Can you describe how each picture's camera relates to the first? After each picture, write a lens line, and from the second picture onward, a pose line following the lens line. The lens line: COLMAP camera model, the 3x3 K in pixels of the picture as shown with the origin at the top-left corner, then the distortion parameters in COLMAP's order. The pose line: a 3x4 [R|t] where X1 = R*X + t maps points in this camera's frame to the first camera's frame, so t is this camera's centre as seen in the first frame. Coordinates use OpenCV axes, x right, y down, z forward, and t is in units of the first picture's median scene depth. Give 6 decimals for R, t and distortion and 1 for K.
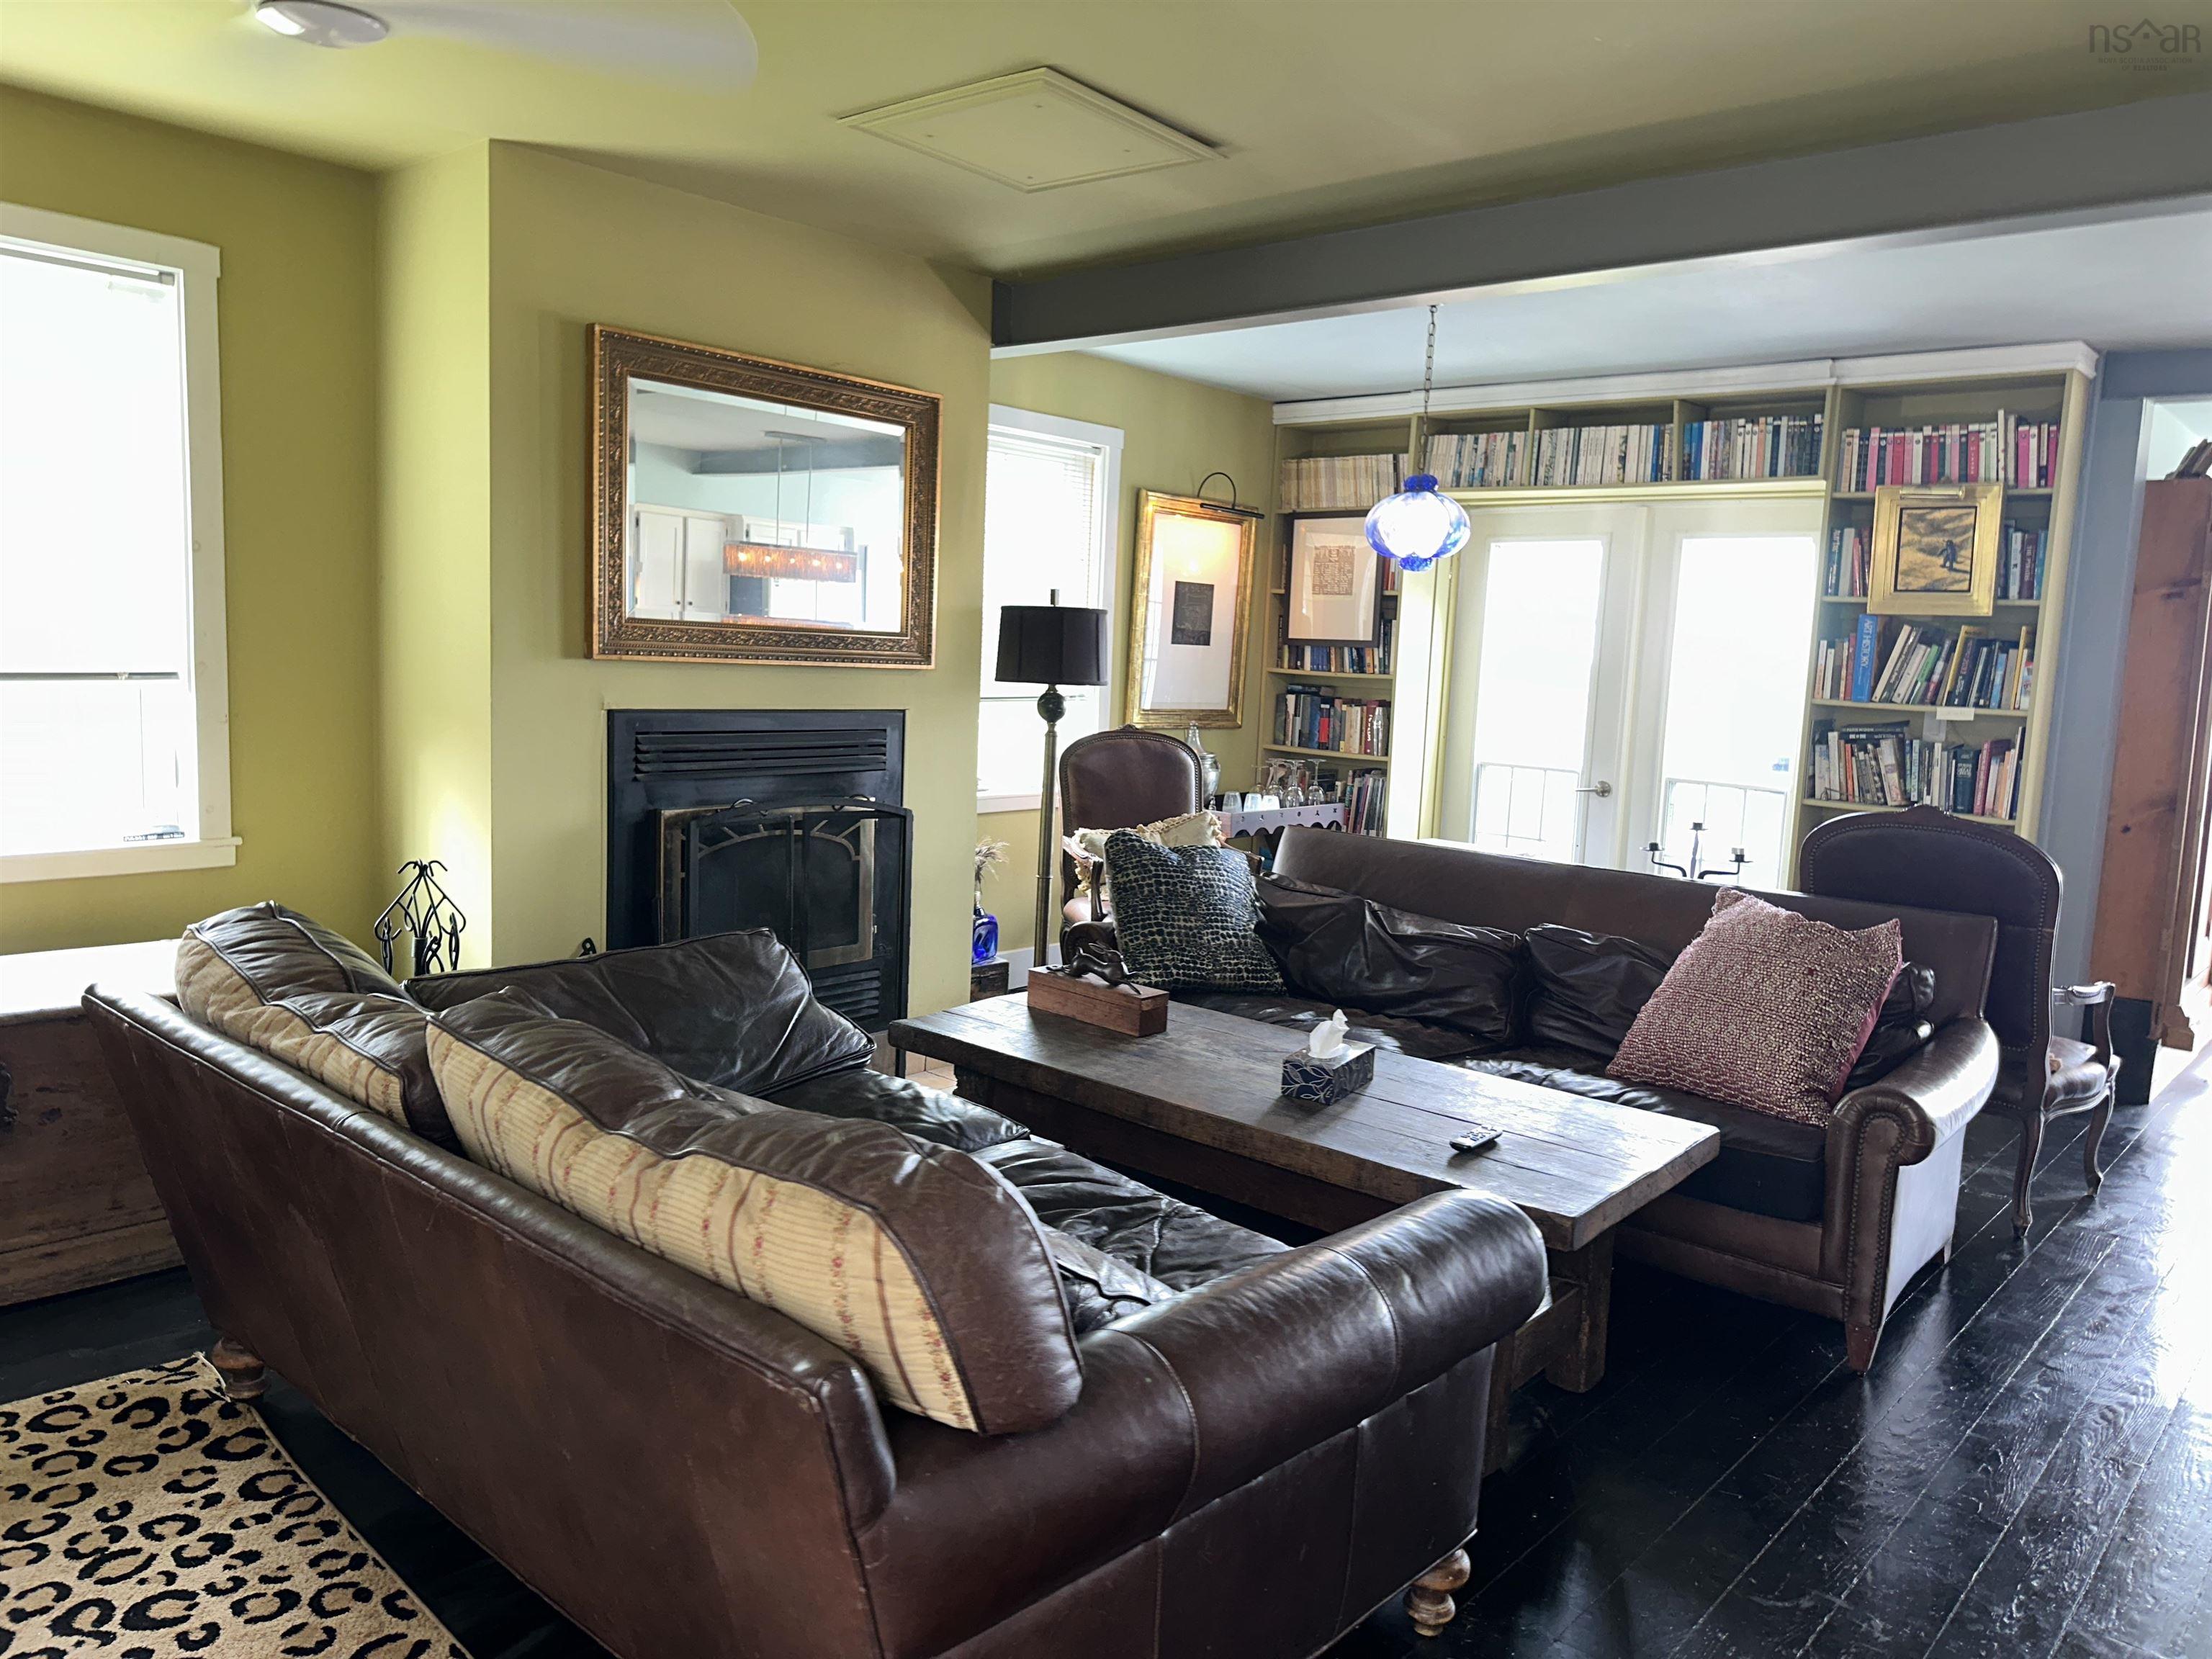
lens RADIAL K [[1531.8, 0, 1107.3], [0, 1531.8, 802.0], [0, 0, 1]] dist [0.150923, -0.226690]
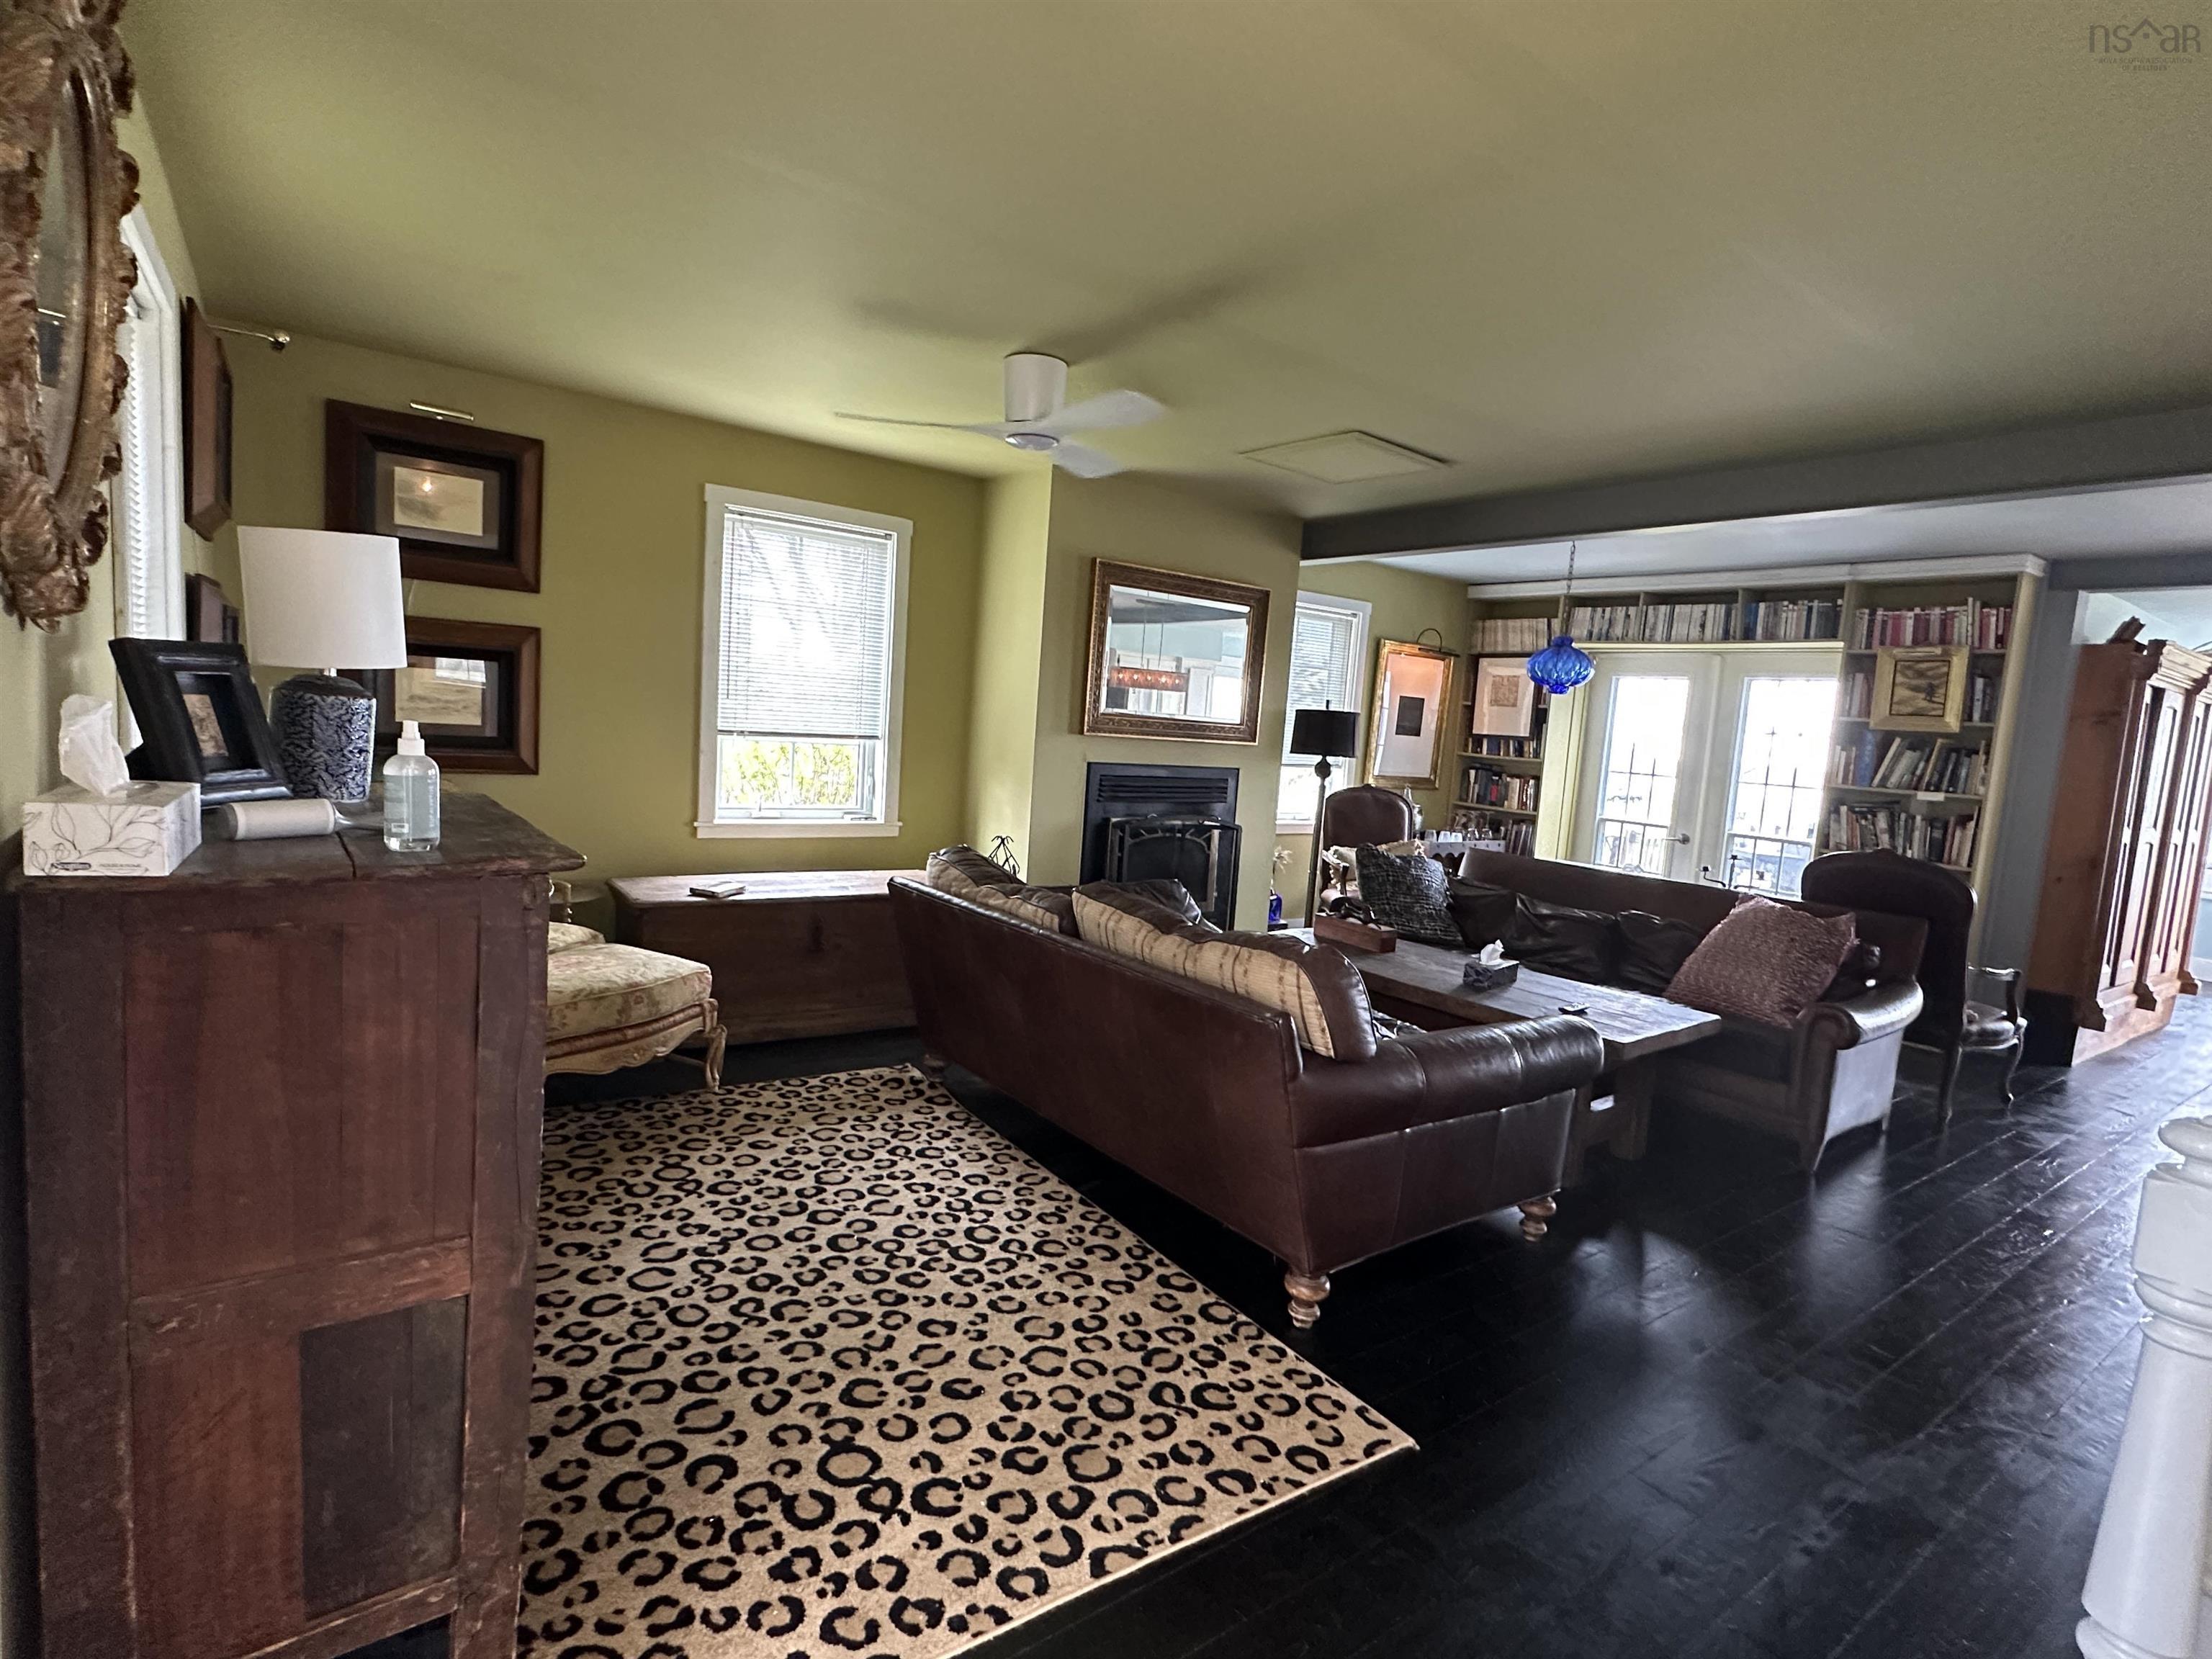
lens RADIAL K [[1071.1, 0, 1096.8], [0, 1071.1, 828.7], [0, 0, 1]] dist [0.000514, 0.000109]
pose [[0.976688, 0.045408, -0.209805, -0.029800], [-0.048088, 0.998814, -0.007685, 0.022414], [0.209207, 0.017595, 0.977713, -0.187607]]
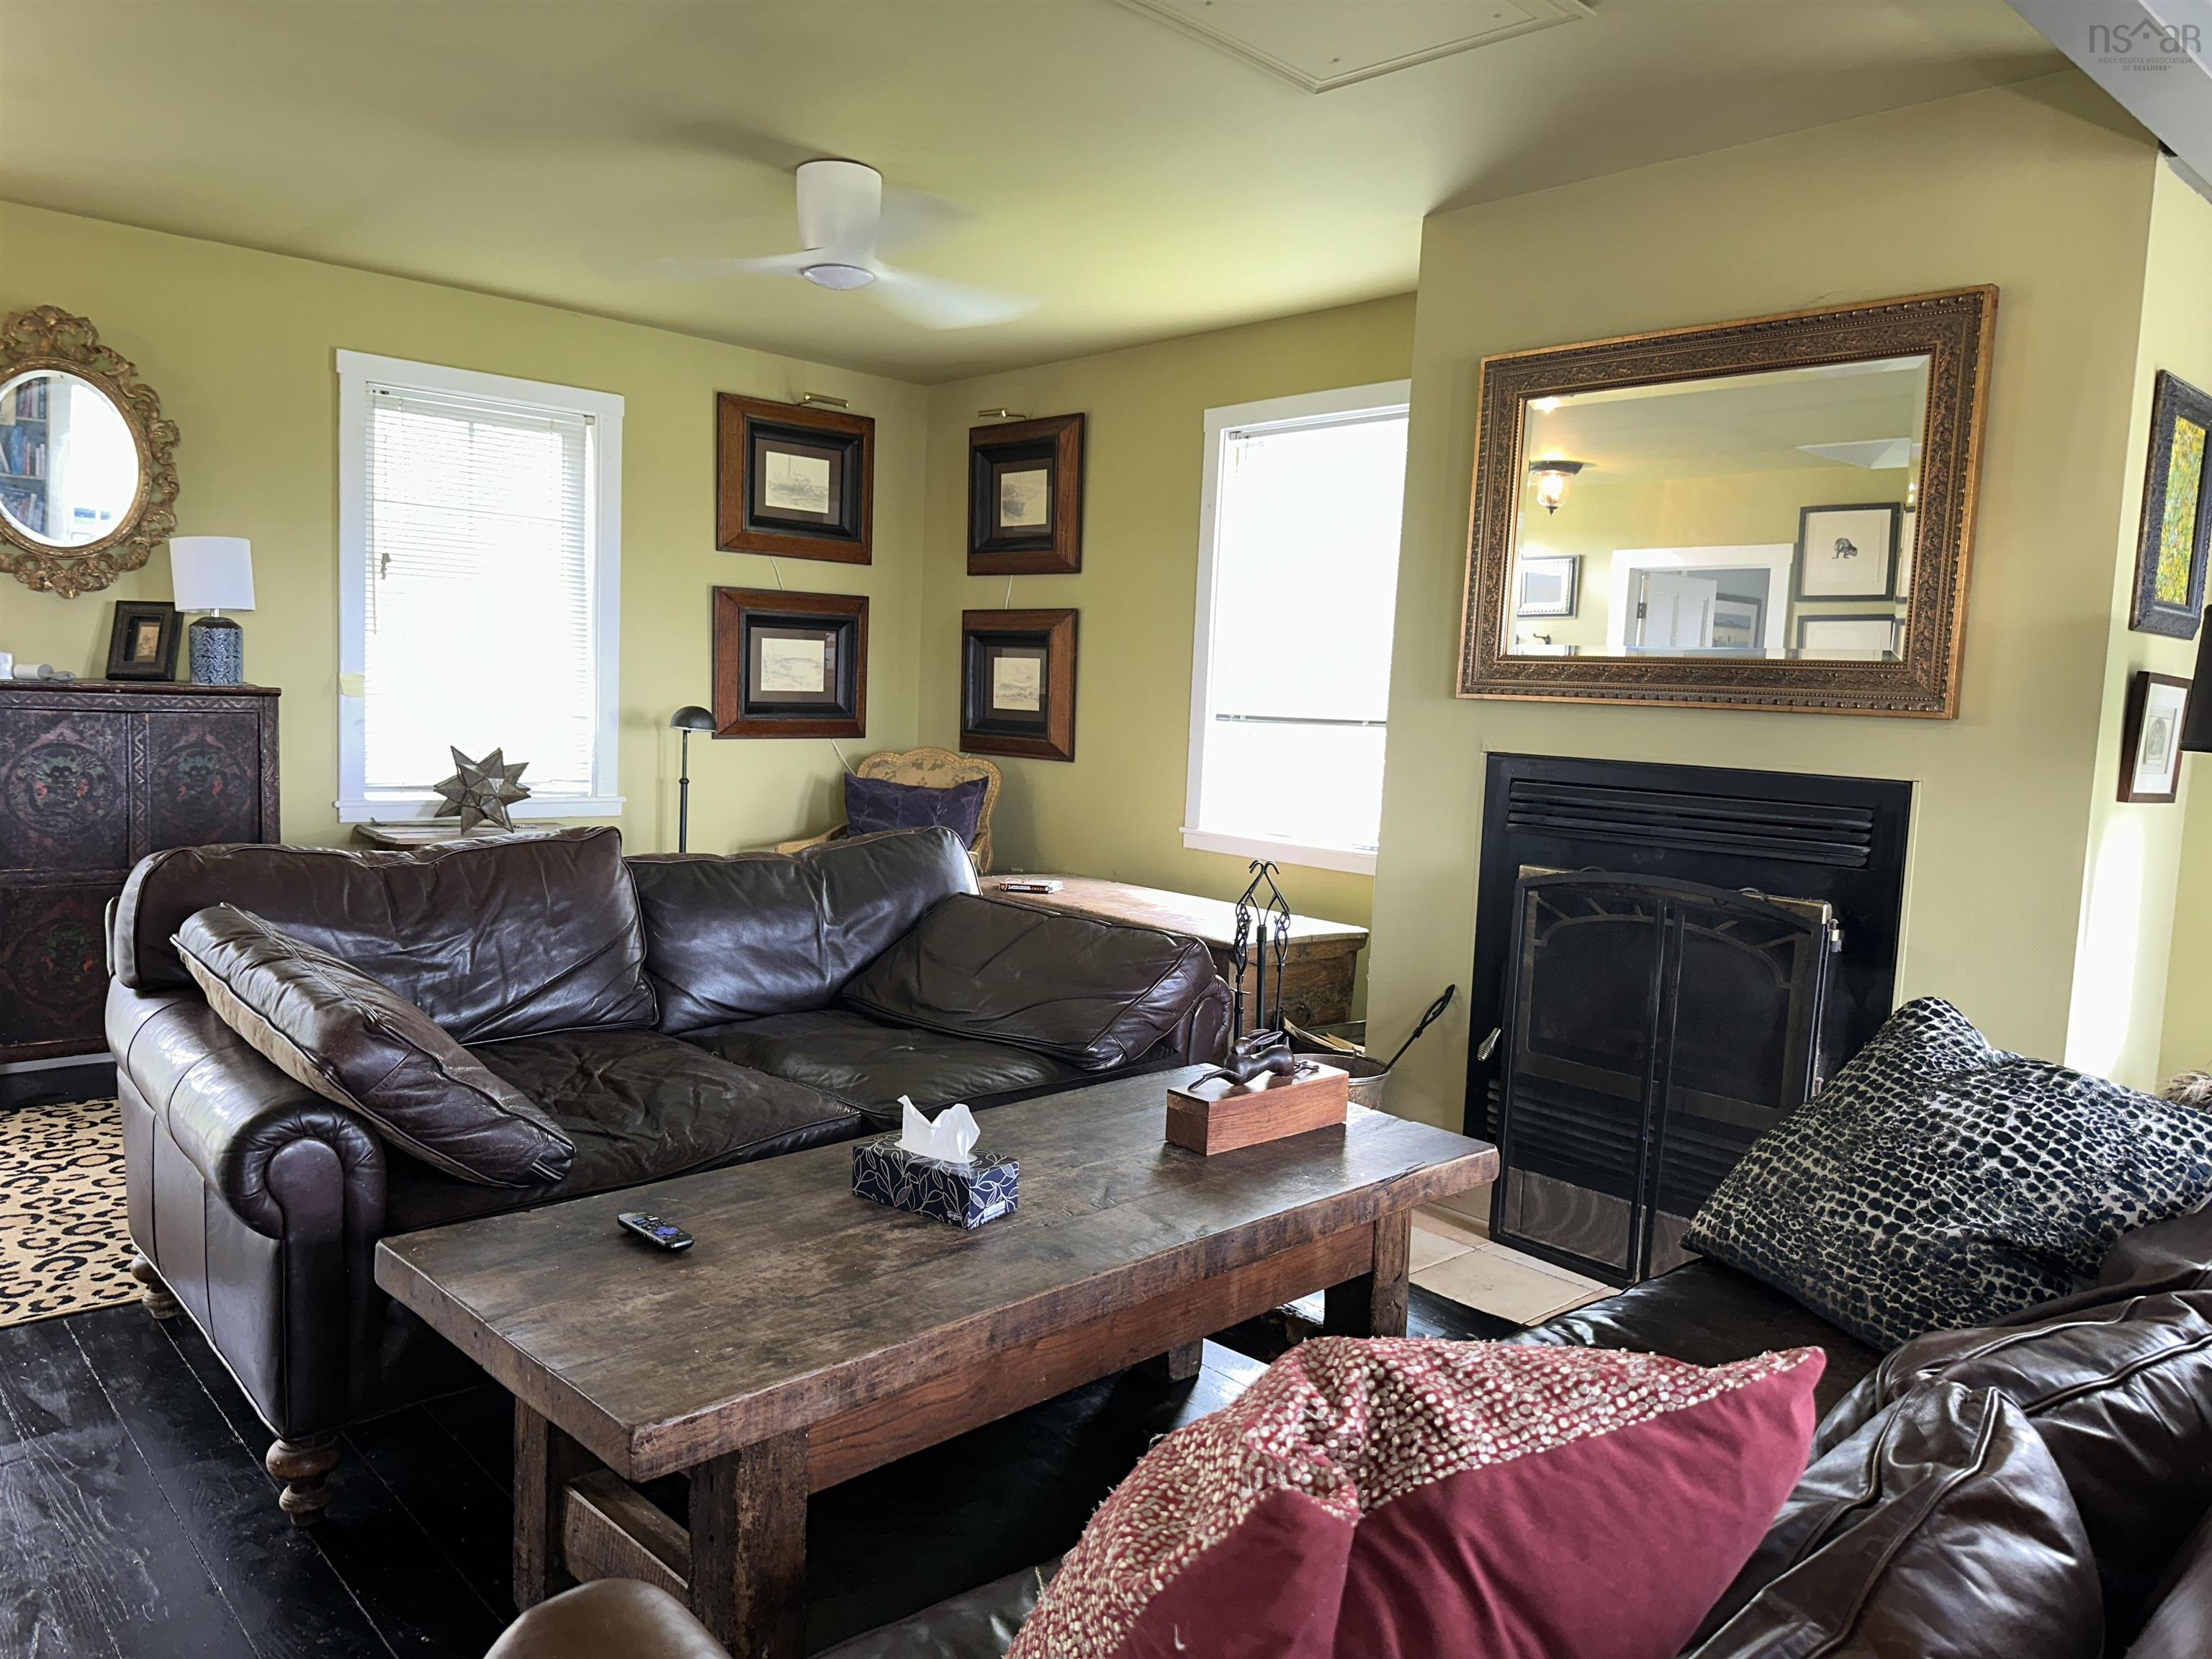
lens RADIAL K [[1536.4, 0, 1106.0], [0, 1536.4, 829.5], [0, 0, 1]] dist [0.085851, -0.084586]
pose [[-0.090958, 0.040968, -0.995012, 0.494820], [-0.153449, 0.986644, 0.054651, -0.021793], [0.983961, 0.157654, -0.083457, 0.653545]]
